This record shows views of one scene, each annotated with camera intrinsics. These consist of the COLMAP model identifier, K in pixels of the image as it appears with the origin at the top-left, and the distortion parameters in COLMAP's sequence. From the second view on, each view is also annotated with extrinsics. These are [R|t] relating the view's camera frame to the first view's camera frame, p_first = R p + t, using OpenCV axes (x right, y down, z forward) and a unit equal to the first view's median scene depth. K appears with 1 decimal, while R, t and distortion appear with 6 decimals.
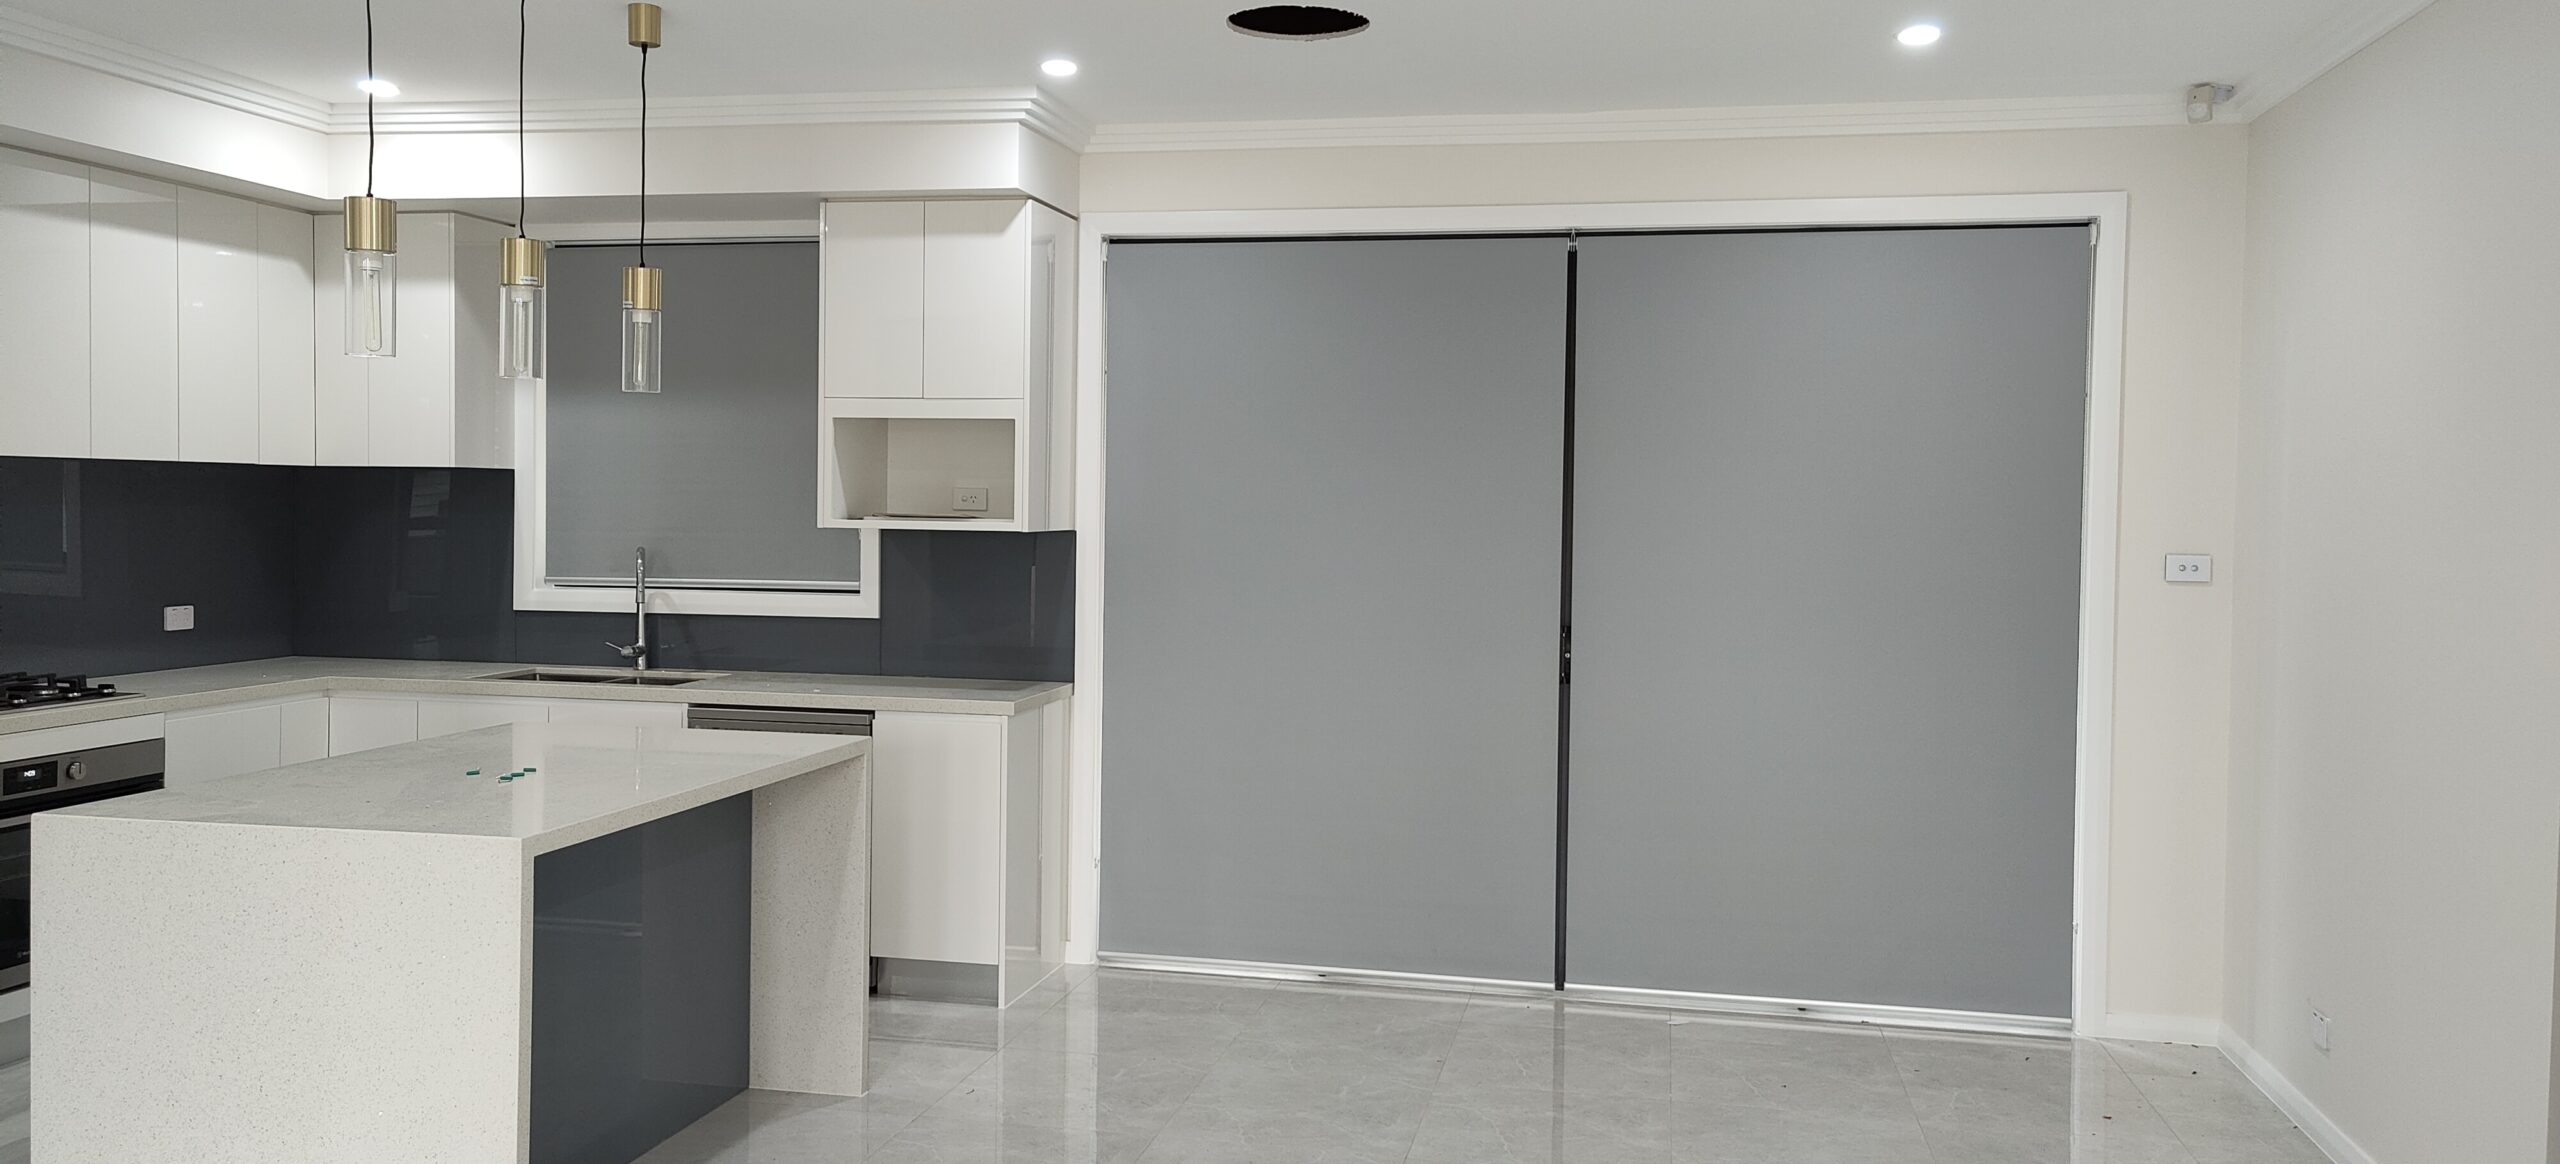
lens RADIAL K [[1974.4, 0, 1280.0], [0, 1974.4, 582.0], [0, 0, 1]] dist [-0.036069, 0.163150]
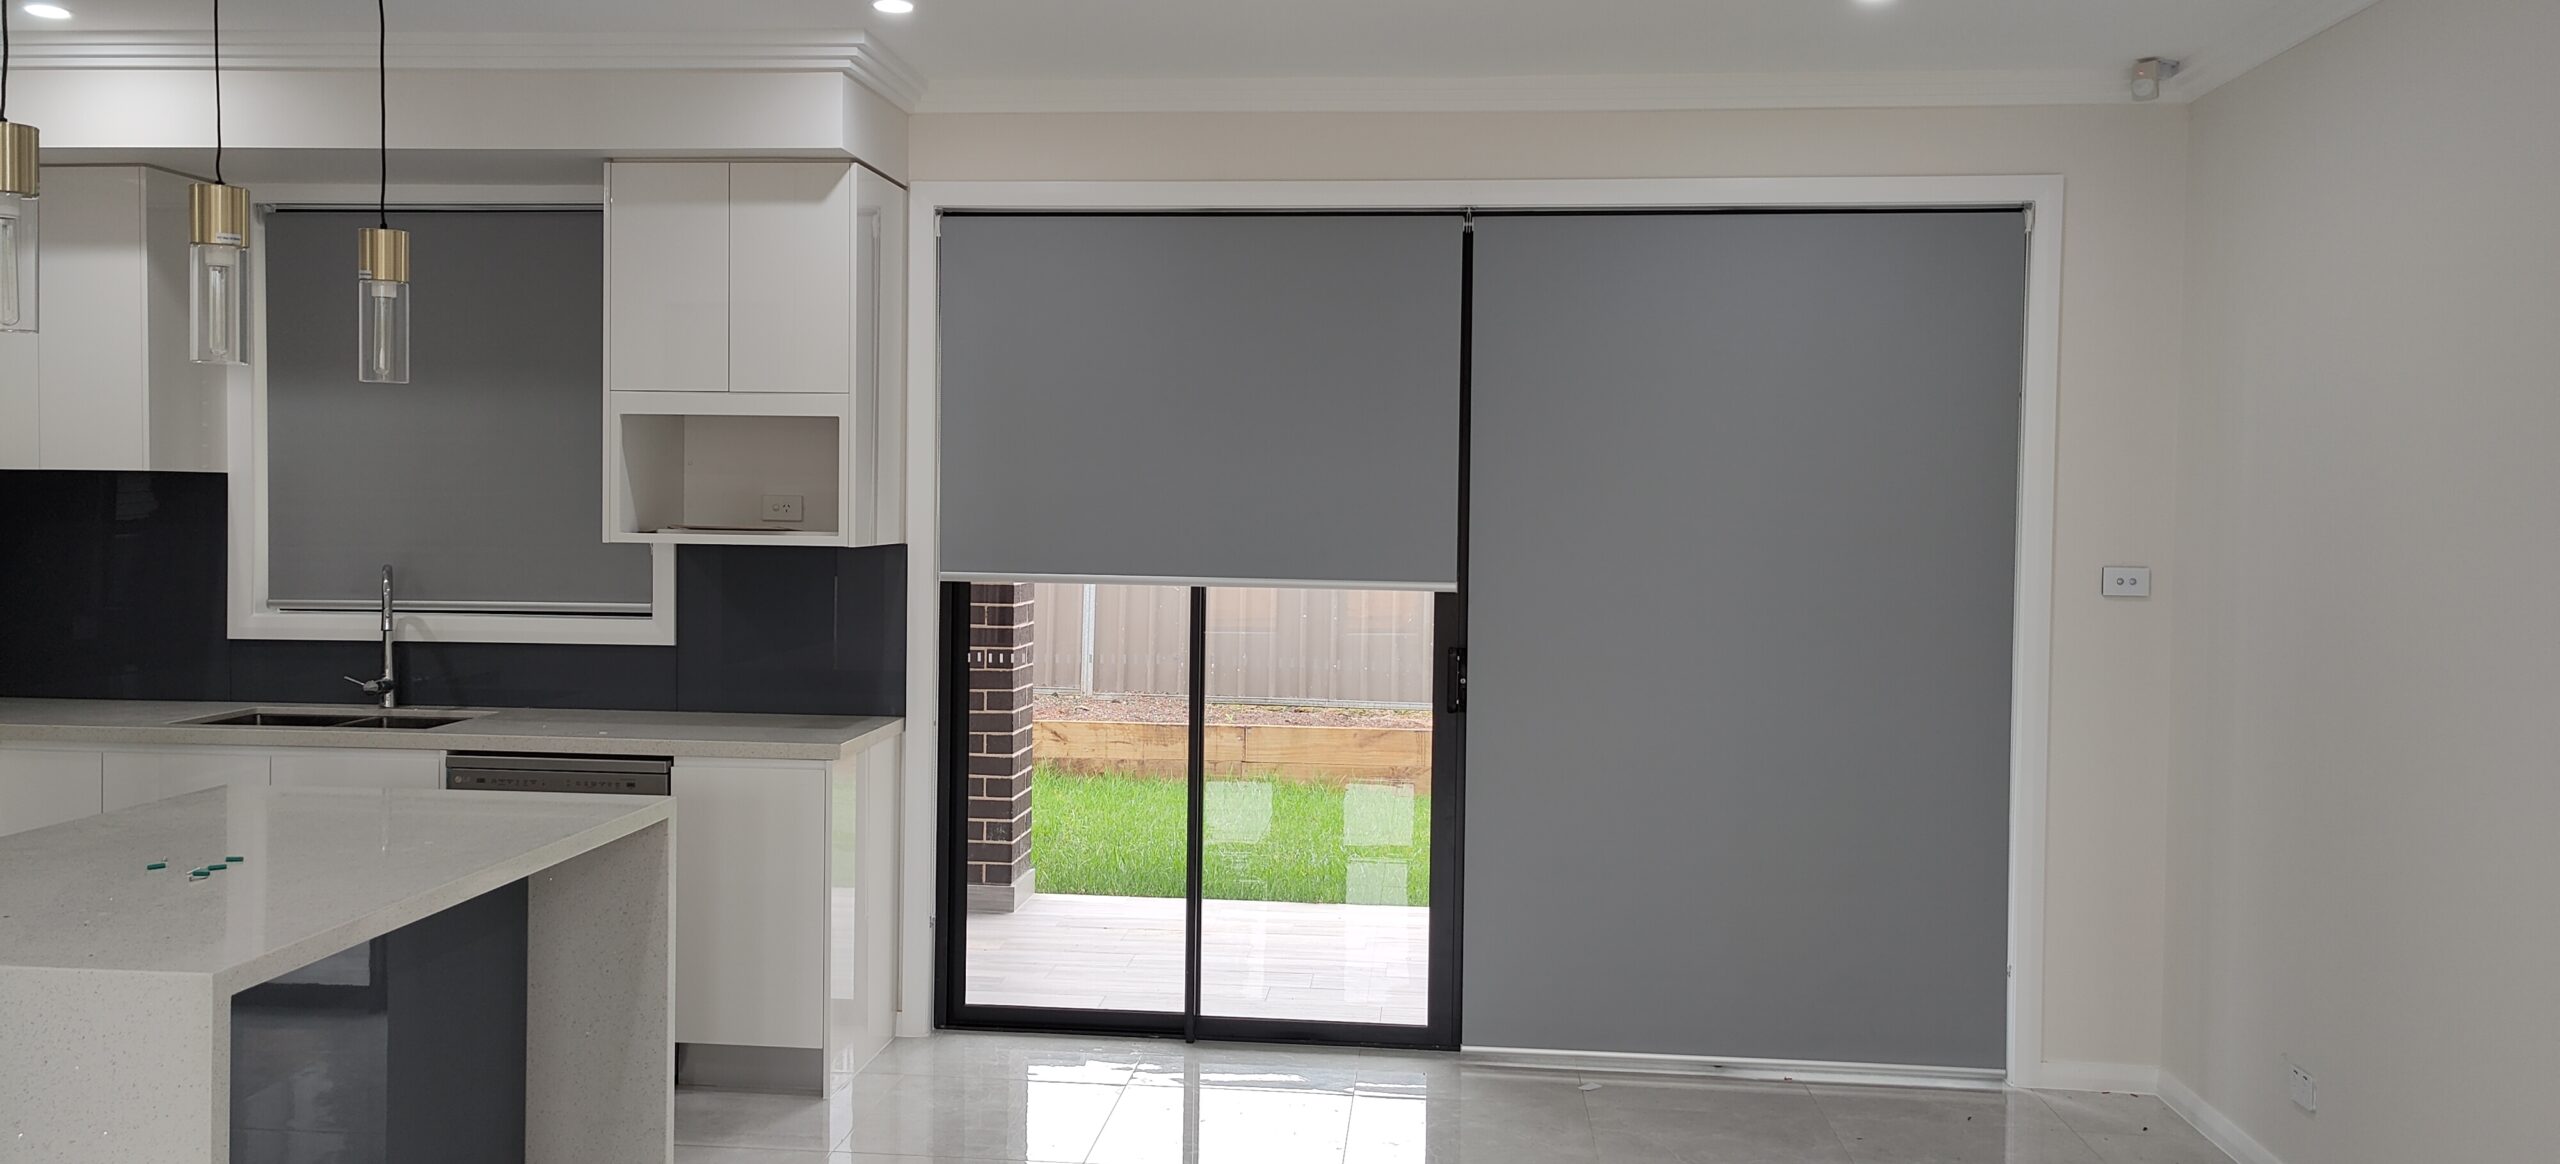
lens RADIAL K [[1974.4, 0, 1280.0], [0, 1974.4, 582.0], [0, 0, 1]] dist [-0.036069, 0.163150]
pose [[0.994023, -0.005872, 0.109014, -0.036021], [0.005715, 0.999982, 0.001752, -0.010469], [-0.109022, -0.001119, 0.994039, 0.117677]]
